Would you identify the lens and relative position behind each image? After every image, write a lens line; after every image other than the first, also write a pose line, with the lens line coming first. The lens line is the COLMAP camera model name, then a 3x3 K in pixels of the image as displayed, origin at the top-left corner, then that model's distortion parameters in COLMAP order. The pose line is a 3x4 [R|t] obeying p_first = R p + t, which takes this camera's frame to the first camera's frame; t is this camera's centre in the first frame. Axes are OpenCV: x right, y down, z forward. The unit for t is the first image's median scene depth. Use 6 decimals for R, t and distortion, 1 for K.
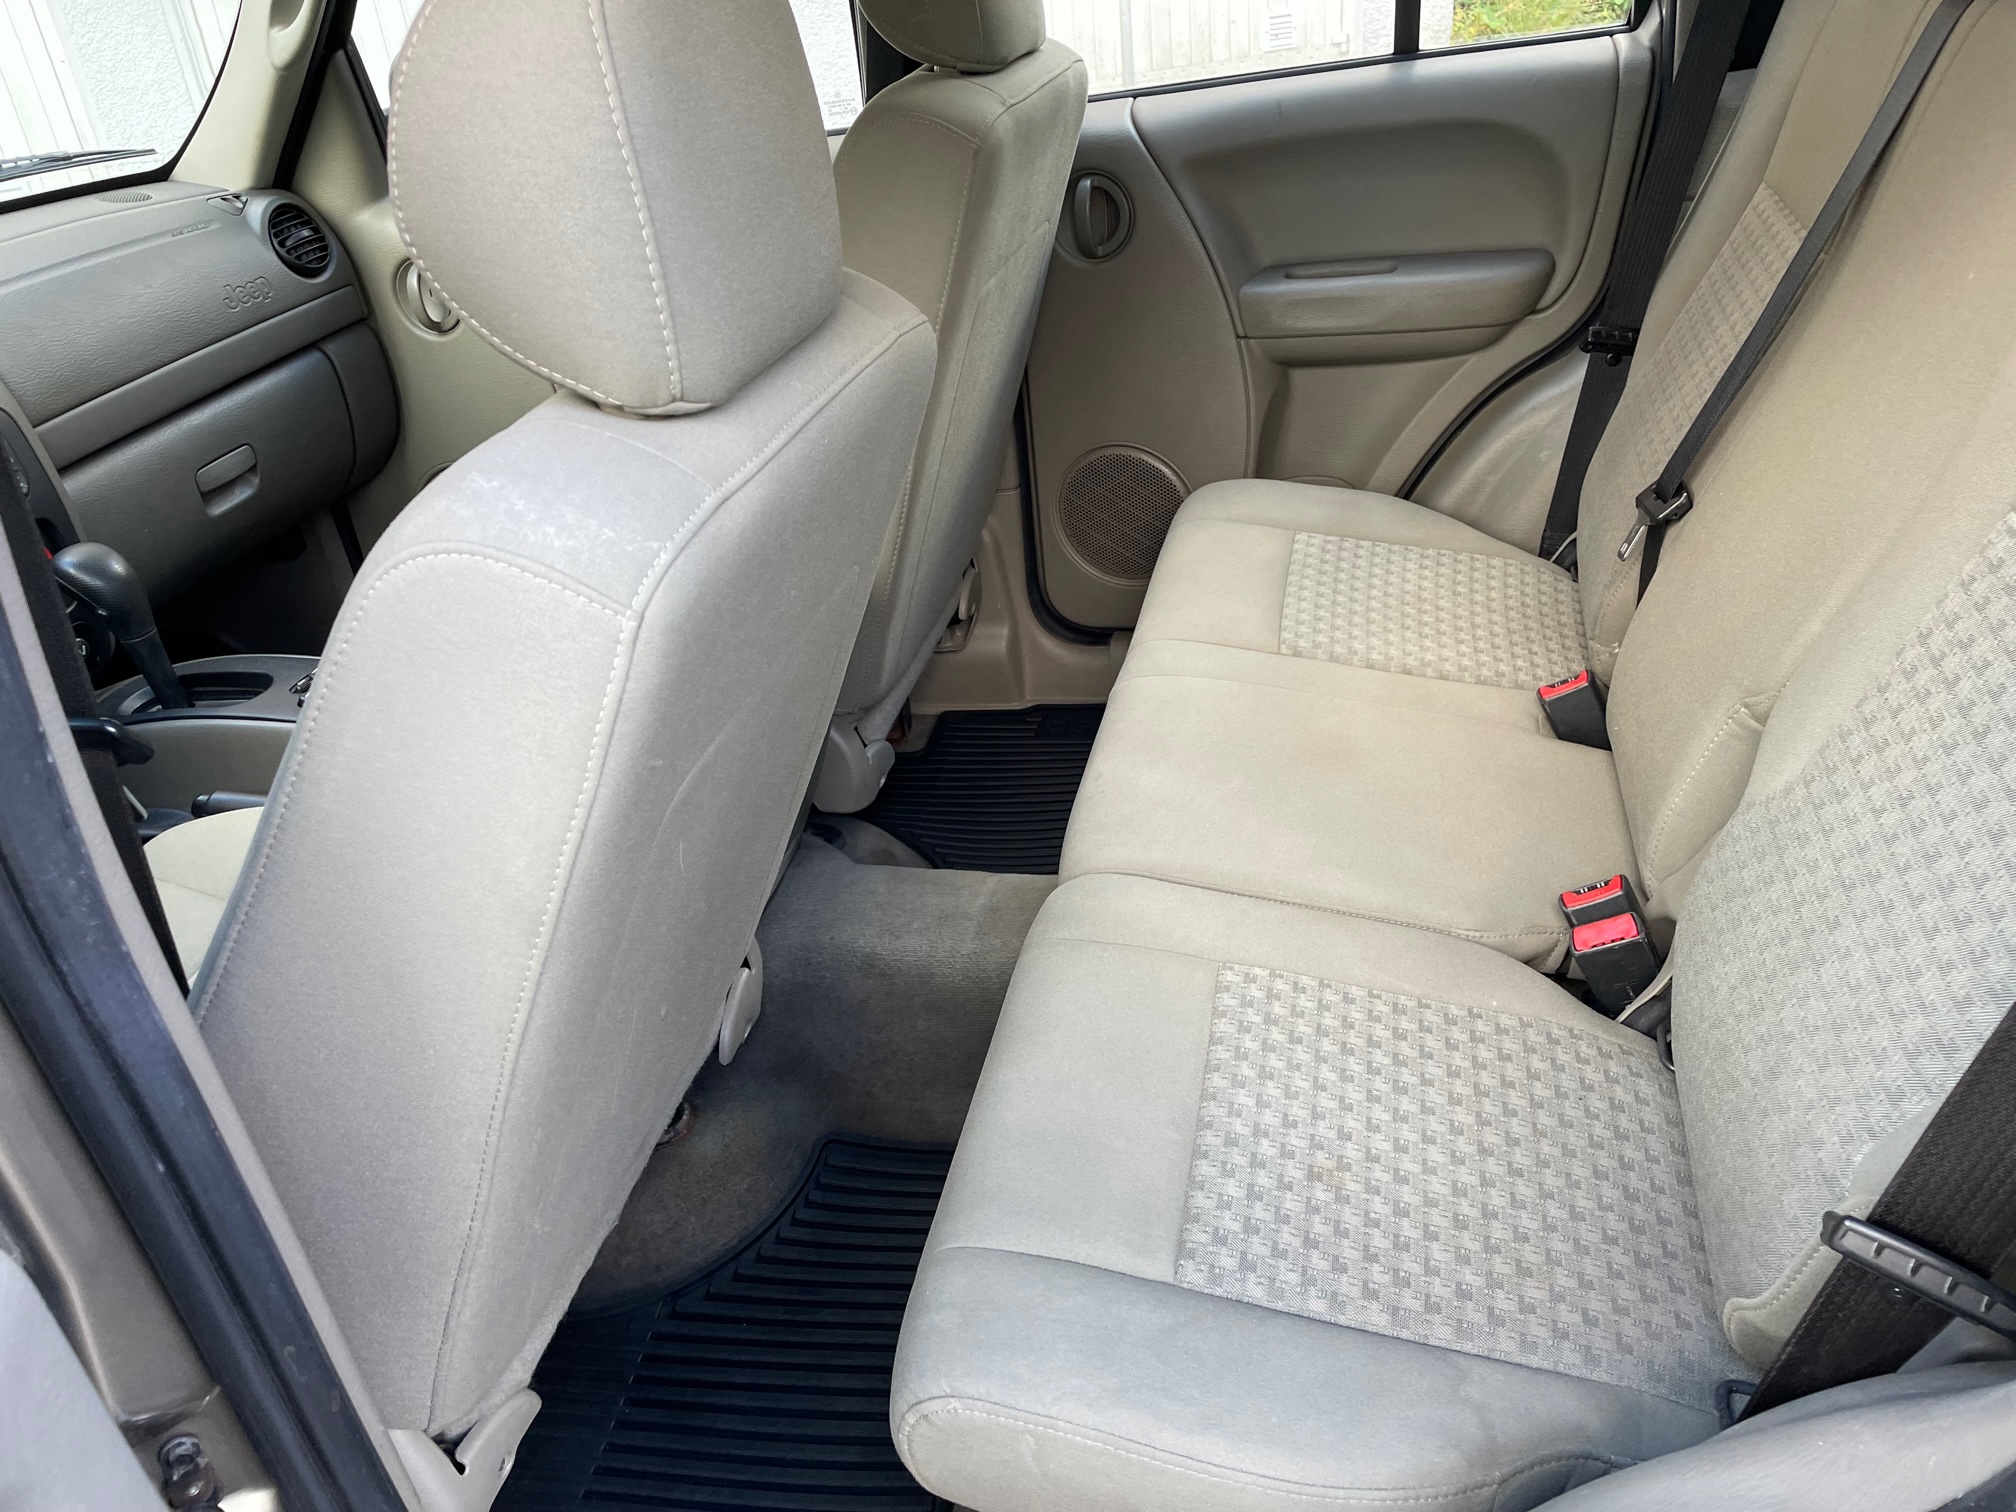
lens RADIAL K [[1550.2, 0, 985.5], [0, 1550.2, 753.2], [0, 0, 1]] dist [0.101024, -0.135758]
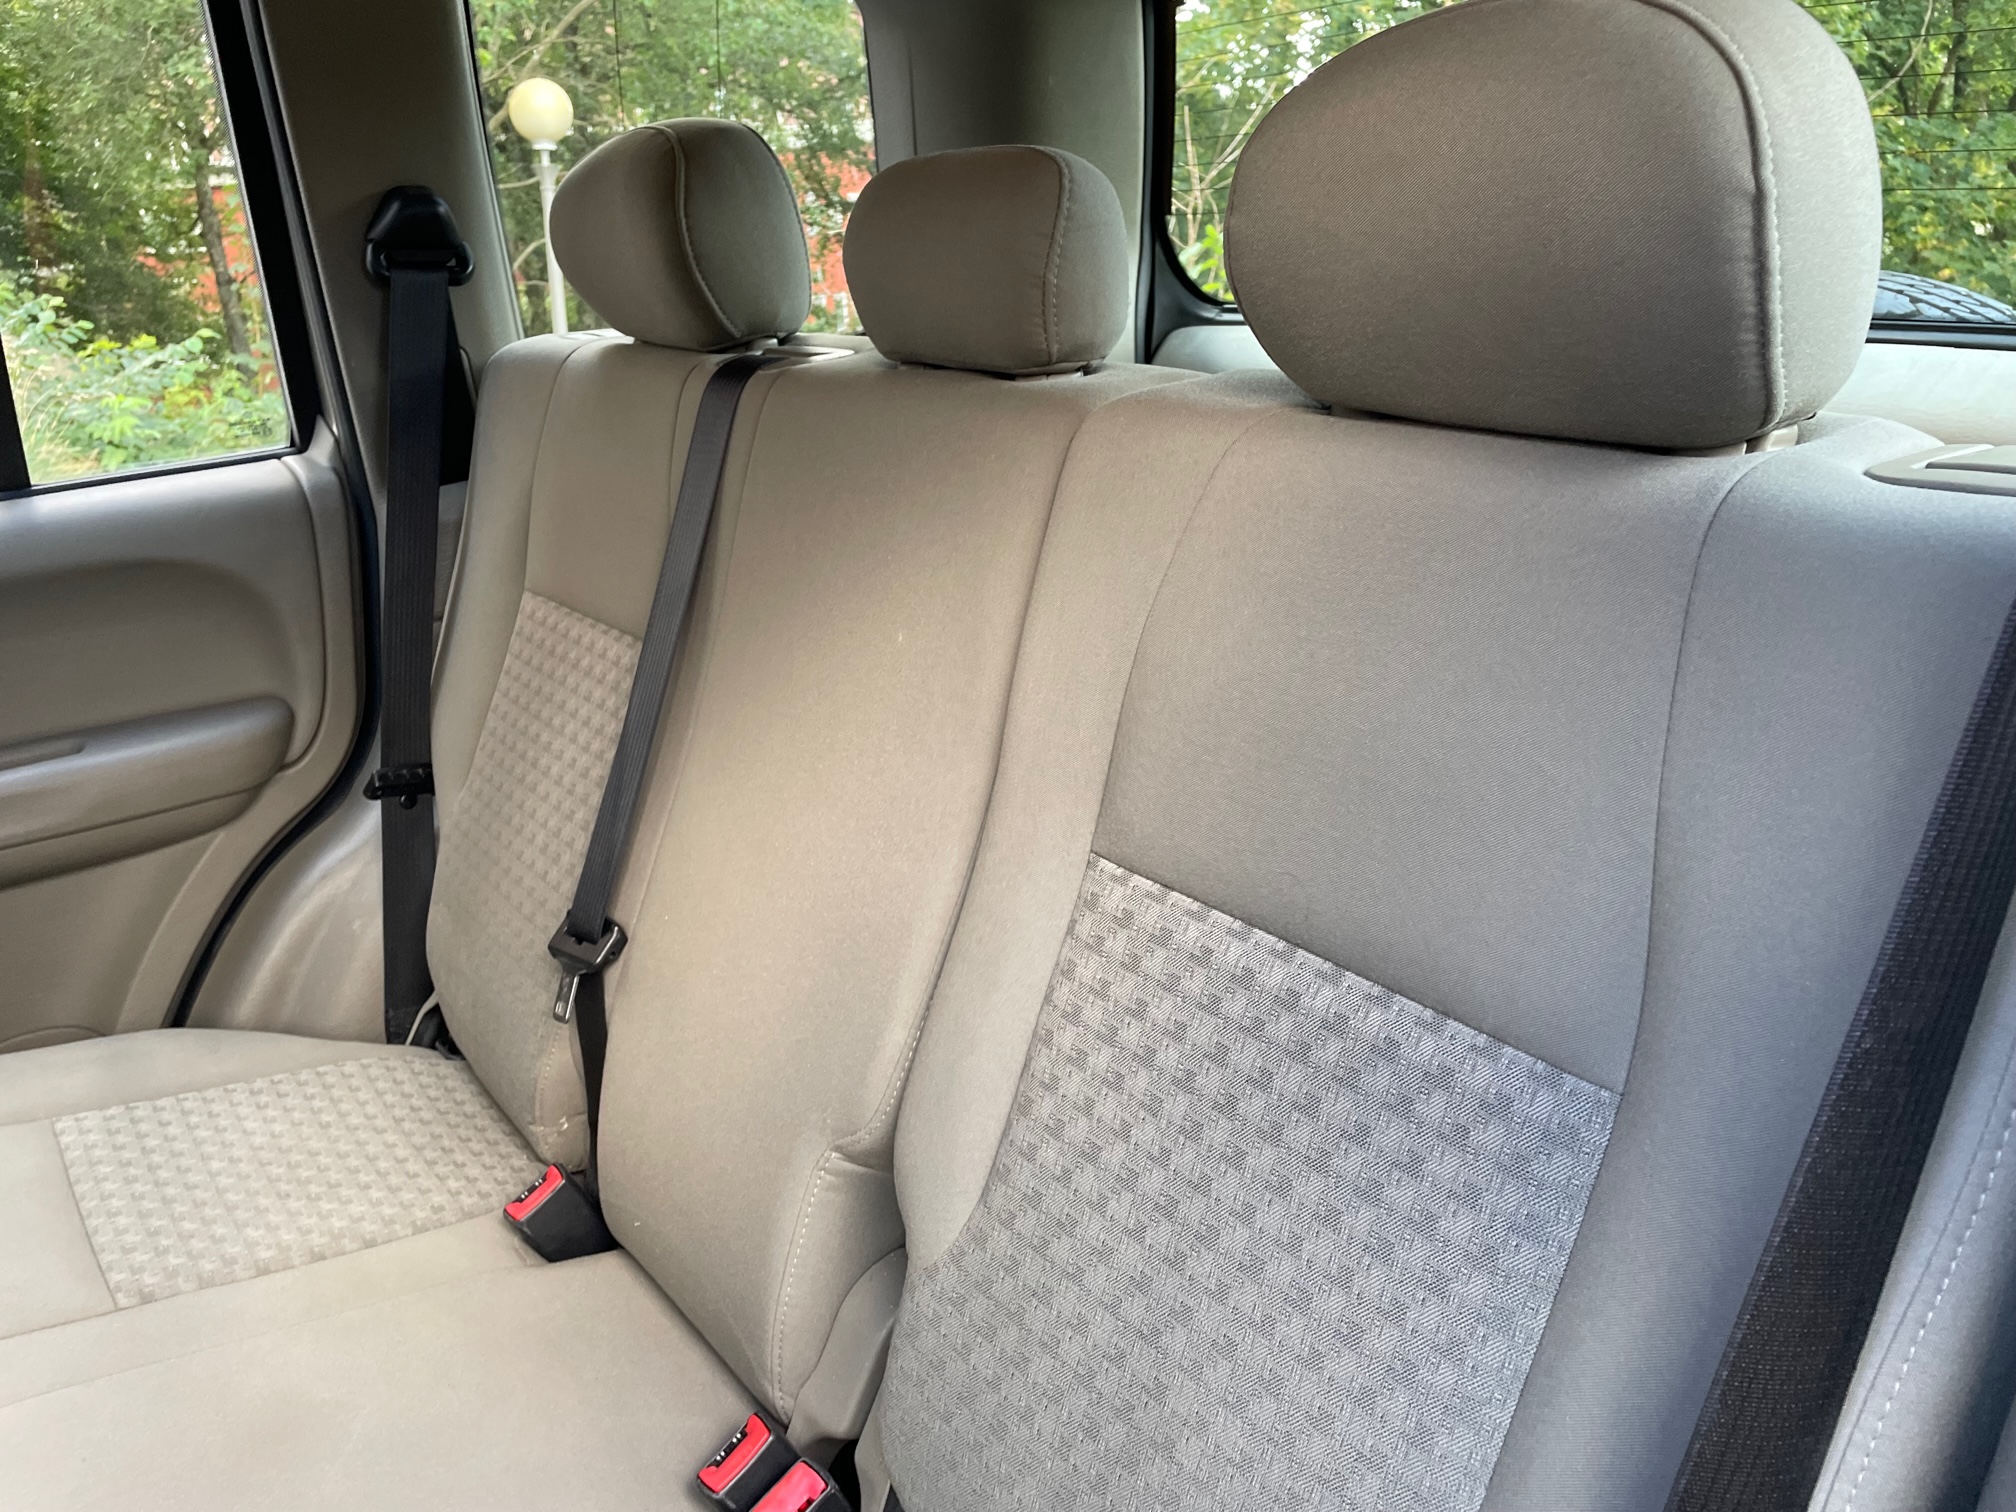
lens RADIAL K [[1550.2, 0, 985.5], [0, 1550.2, 753.2], [0, 0, 1]] dist [0.101024, -0.135758]
pose [[0.641536, -0.178529, 0.746028, -0.031101], [0.369808, 0.924043, -0.096882, -0.079065], [-0.672066, 0.338041, 0.658829, 0.229267]]
